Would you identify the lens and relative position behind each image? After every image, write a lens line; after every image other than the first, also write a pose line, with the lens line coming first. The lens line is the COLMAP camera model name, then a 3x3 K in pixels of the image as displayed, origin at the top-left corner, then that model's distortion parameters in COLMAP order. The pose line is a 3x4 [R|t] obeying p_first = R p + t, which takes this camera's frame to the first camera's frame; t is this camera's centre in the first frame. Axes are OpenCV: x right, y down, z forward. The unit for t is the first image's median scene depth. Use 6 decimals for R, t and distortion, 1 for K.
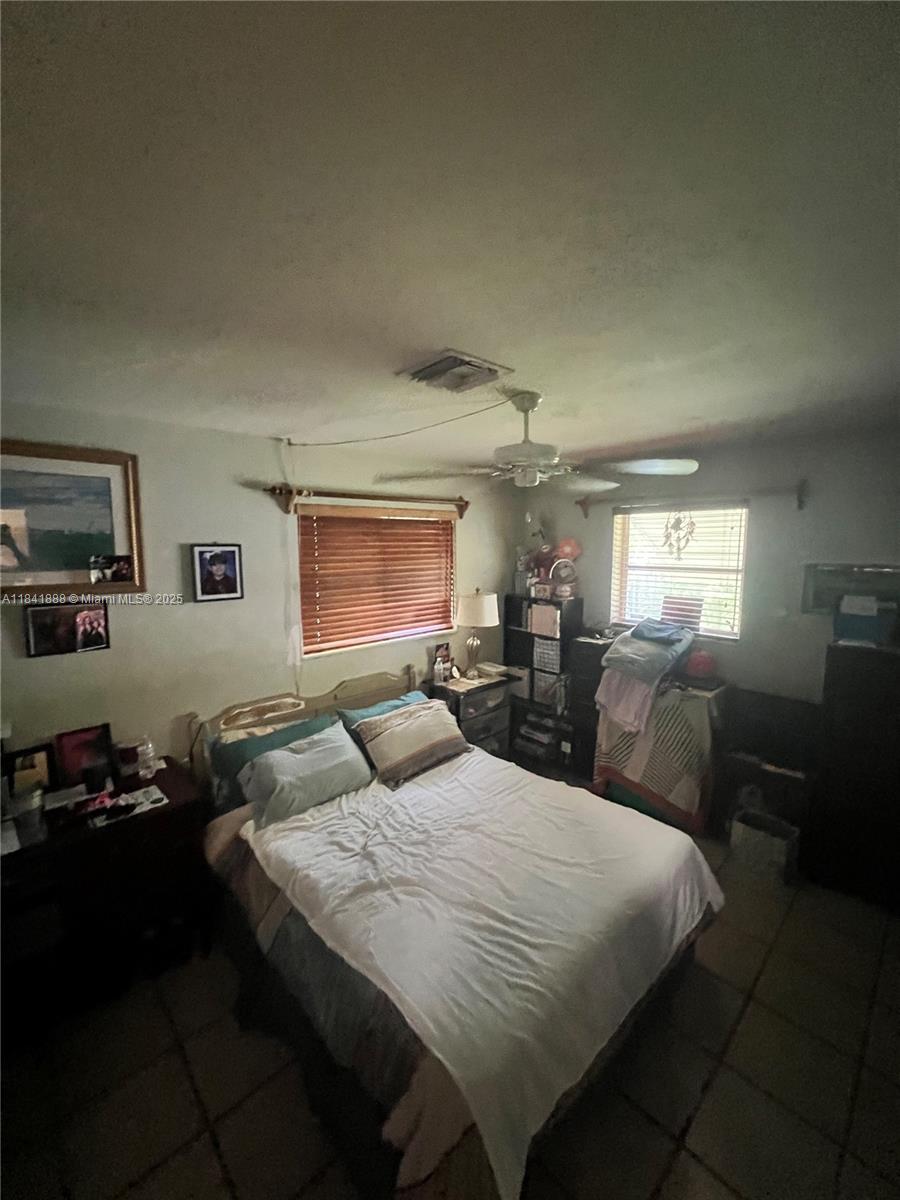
lens RADIAL K [[481.2, 0, 449.9], [0, 481.2, 594.8], [0, 0, 1]] dist [0.001178, 0.000485]
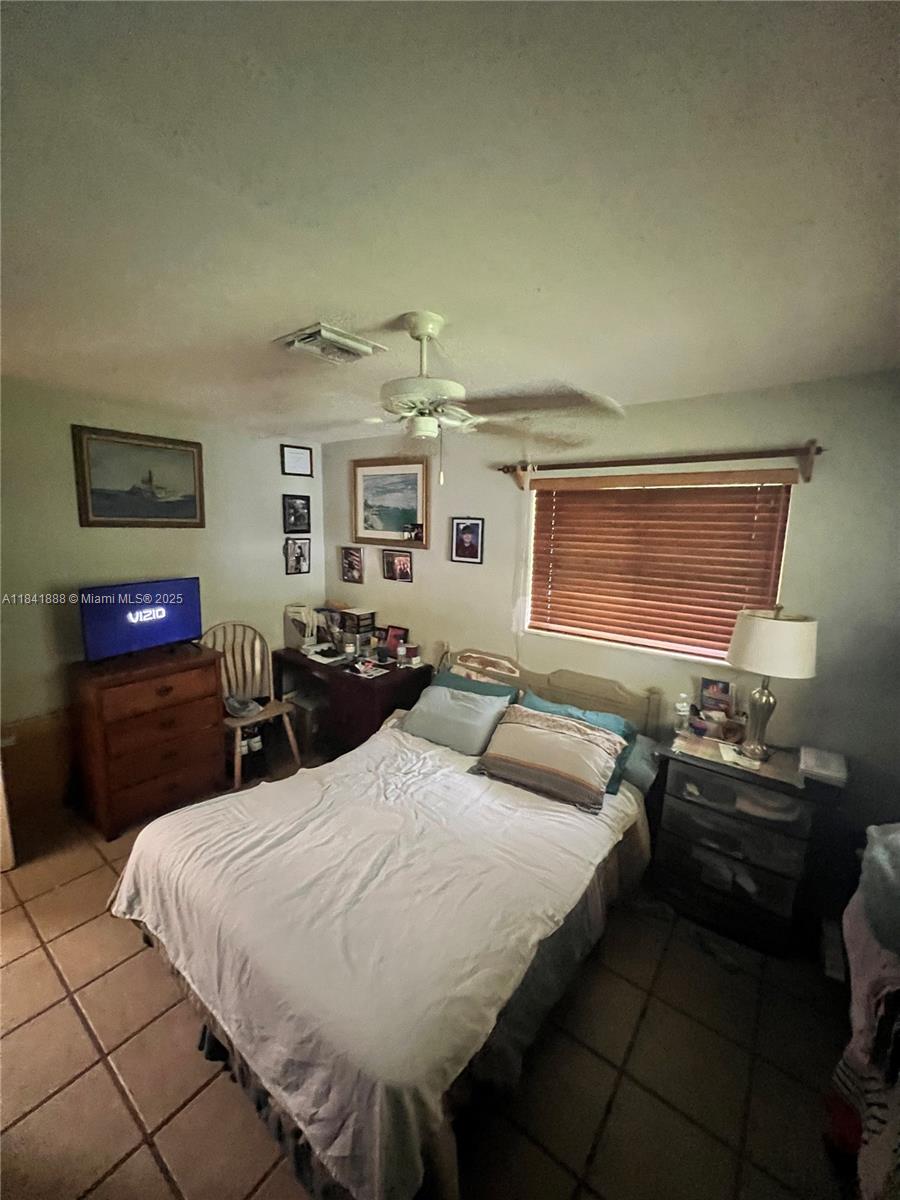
lens RADIAL K [[481.2, 0, 449.5], [0, 481.2, 598.9], [0, 0, 1]] dist [0.001178, 0.000485]
pose [[0.170604, 0.170640, -0.970452, 0.727883], [-0.129876, 0.980192, 0.149521, -0.075532], [0.976743, 0.100530, 0.189387, 0.706408]]
